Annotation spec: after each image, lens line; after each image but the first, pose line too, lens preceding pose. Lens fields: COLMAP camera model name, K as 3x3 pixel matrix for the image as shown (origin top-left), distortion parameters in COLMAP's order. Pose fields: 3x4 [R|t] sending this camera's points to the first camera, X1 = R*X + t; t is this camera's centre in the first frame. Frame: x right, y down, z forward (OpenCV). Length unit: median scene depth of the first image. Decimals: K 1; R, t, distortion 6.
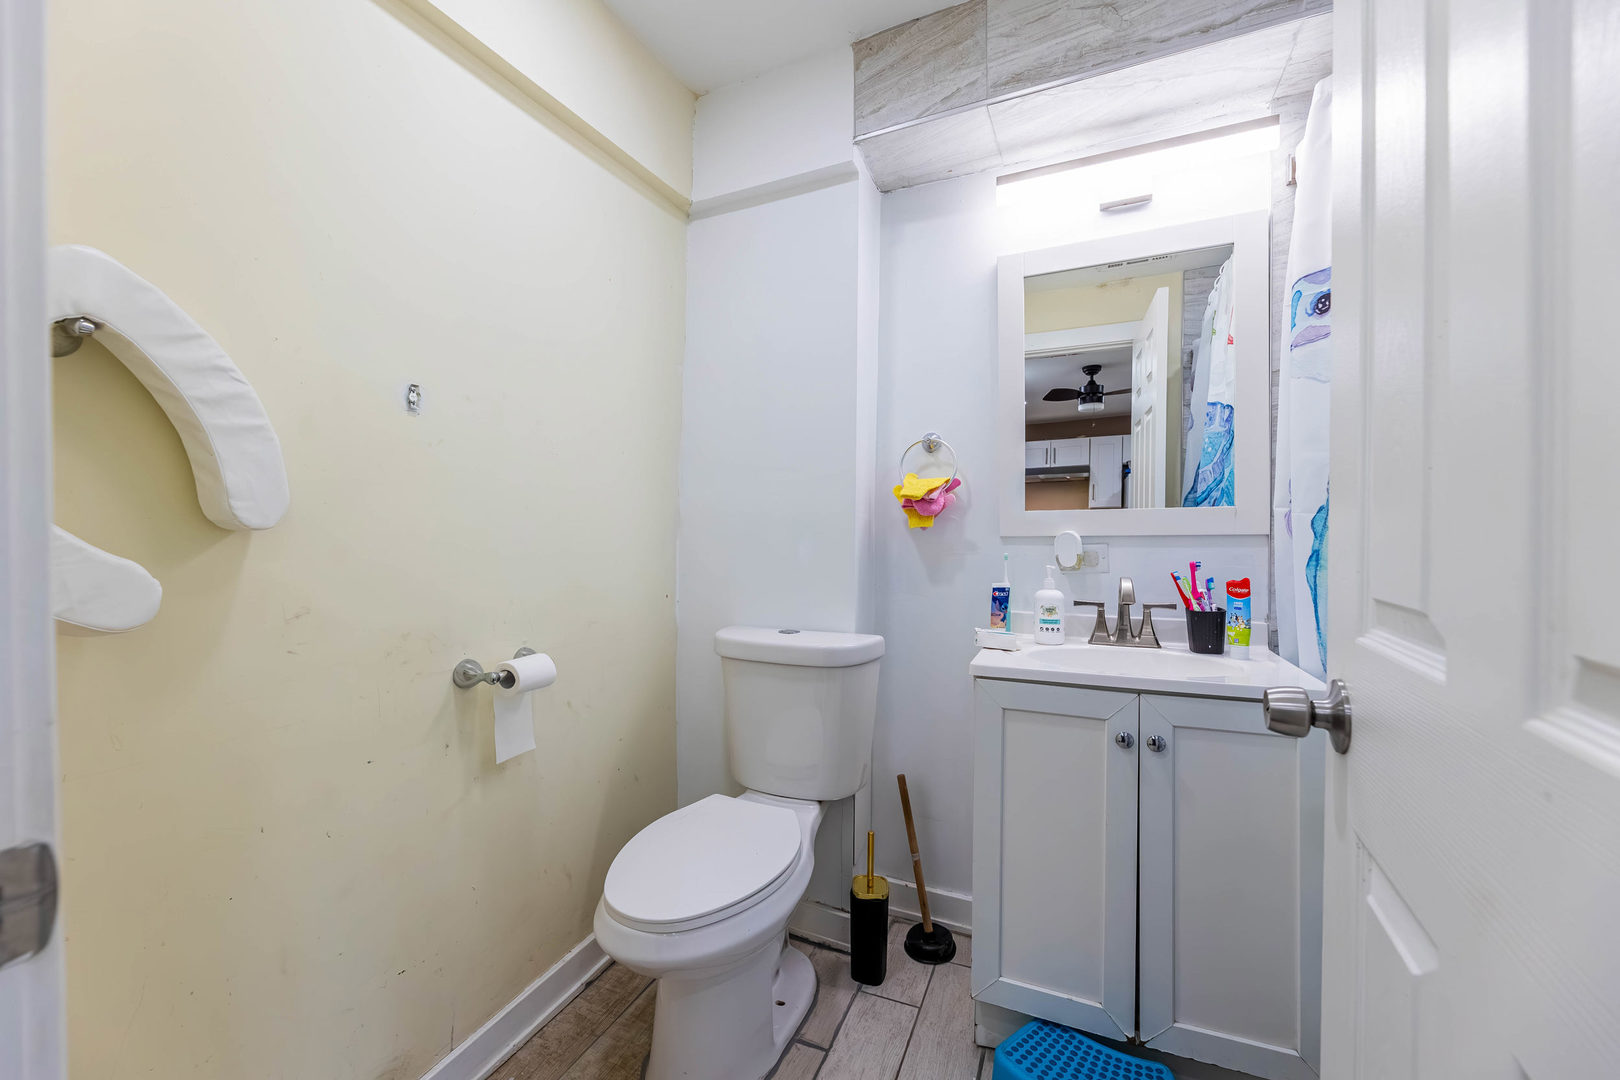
lens RADIAL K [[659.4, 0, 806.0], [0, 659.4, 540.4], [0, 0, 1]] dist [0.000574, 0.000000]
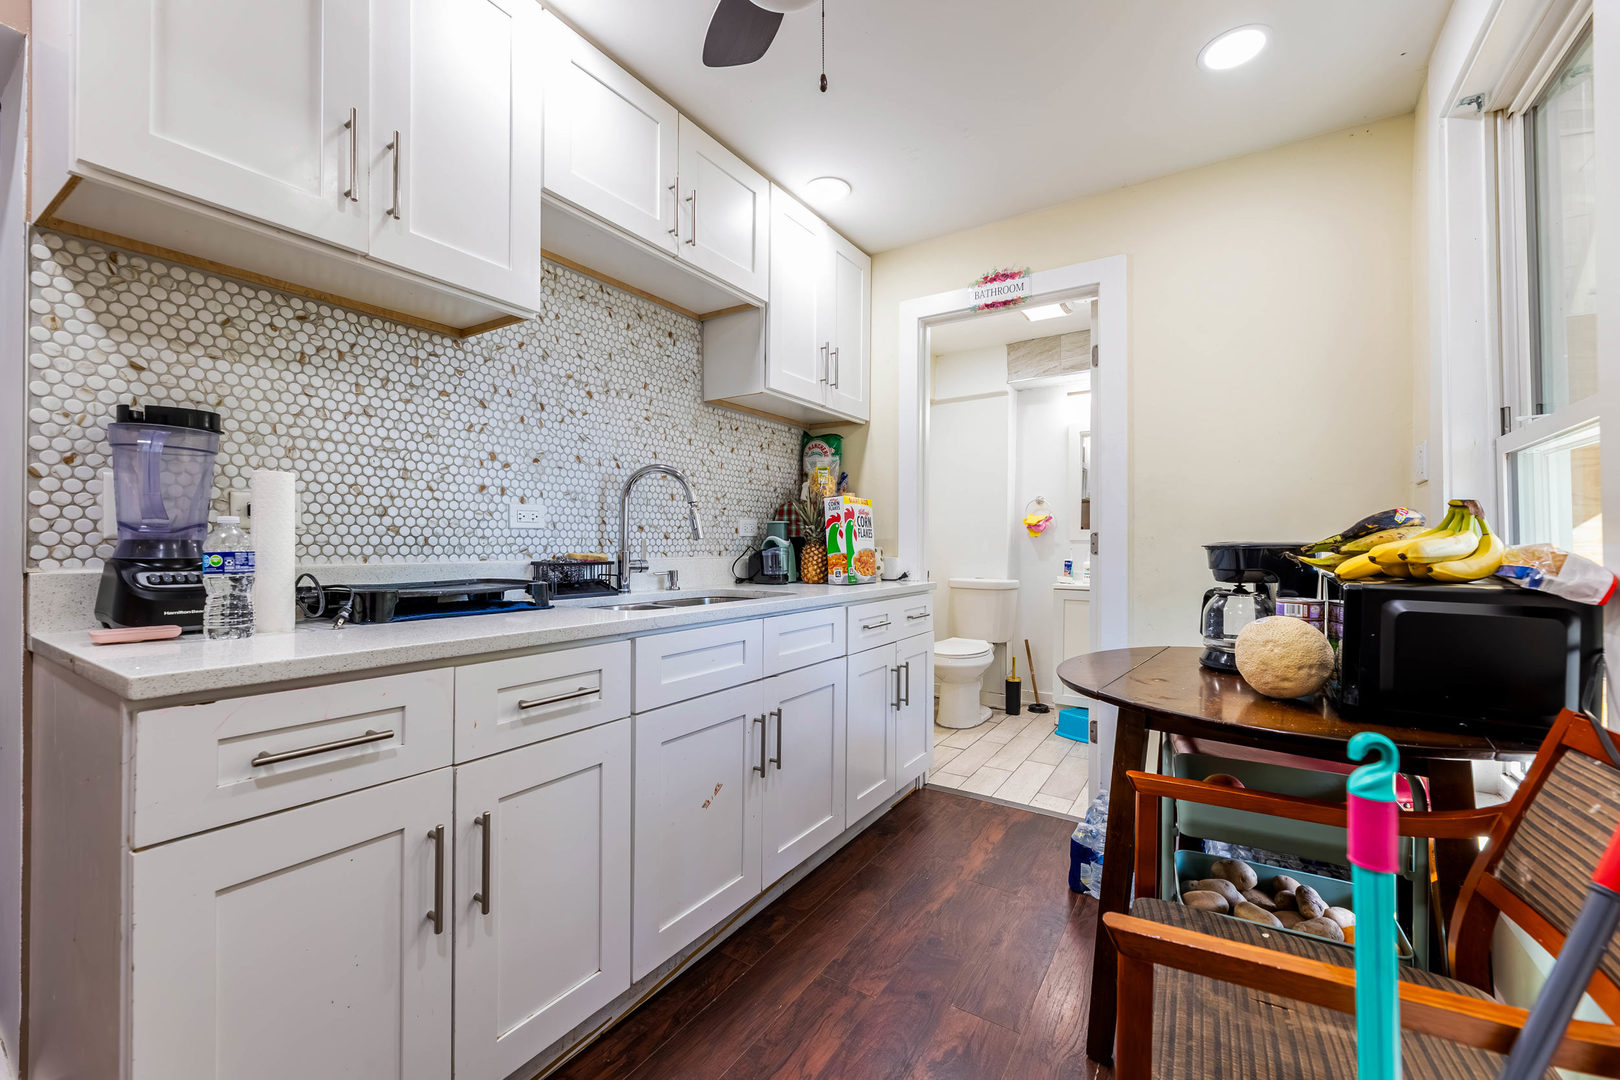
lens RADIAL K [[659.4, 0, 808.2], [0, 659.4, 536.4], [0, 0, 1]] dist [0.000574, 0.000000]
pose [[0.984945, 0.004328, -0.172815, -0.230670], [-0.007047, 0.999861, -0.015125, 0.023522], [0.172725, 0.016115, 0.984838, -1.554453]]
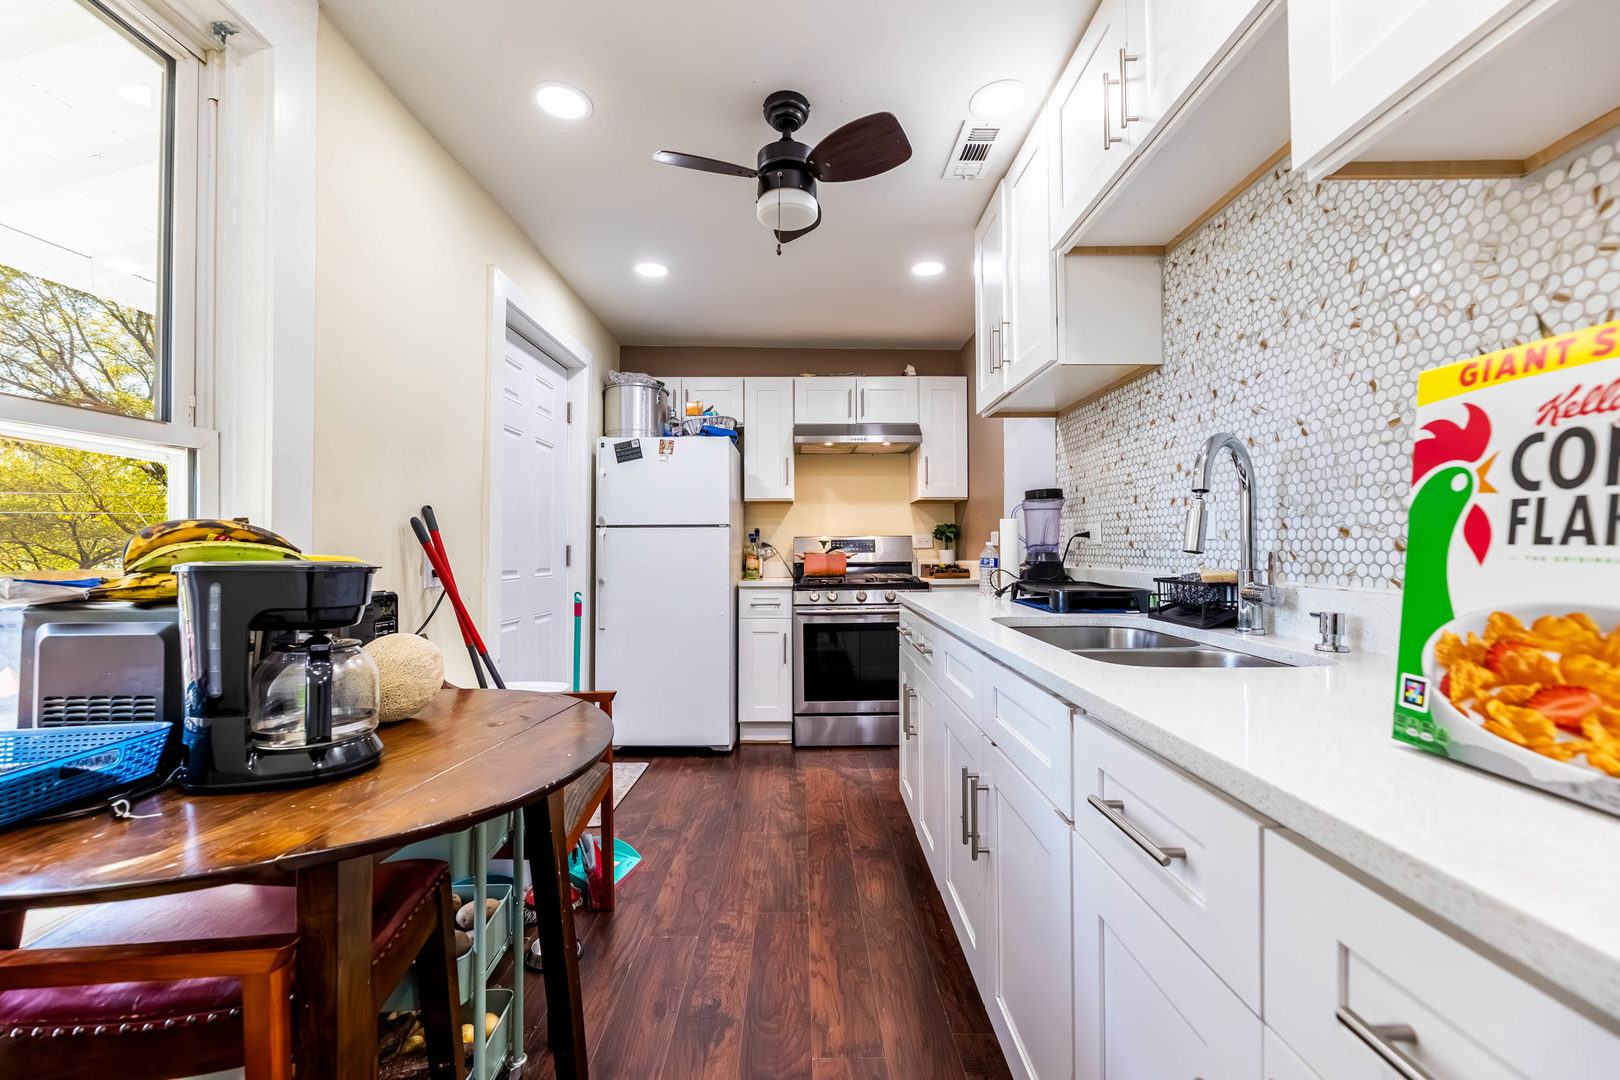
lens RADIAL K [[659.4, 0, 812.2], [0, 659.4, 541.6], [0, 0, 1]] dist [0.000574, 0.000000]
pose [[-0.914987, 0.002504, -0.403475, 0.203451], [0.003629, 0.999991, -0.002022, -0.014780], [0.403467, -0.003314, -0.914988, 1.152069]]
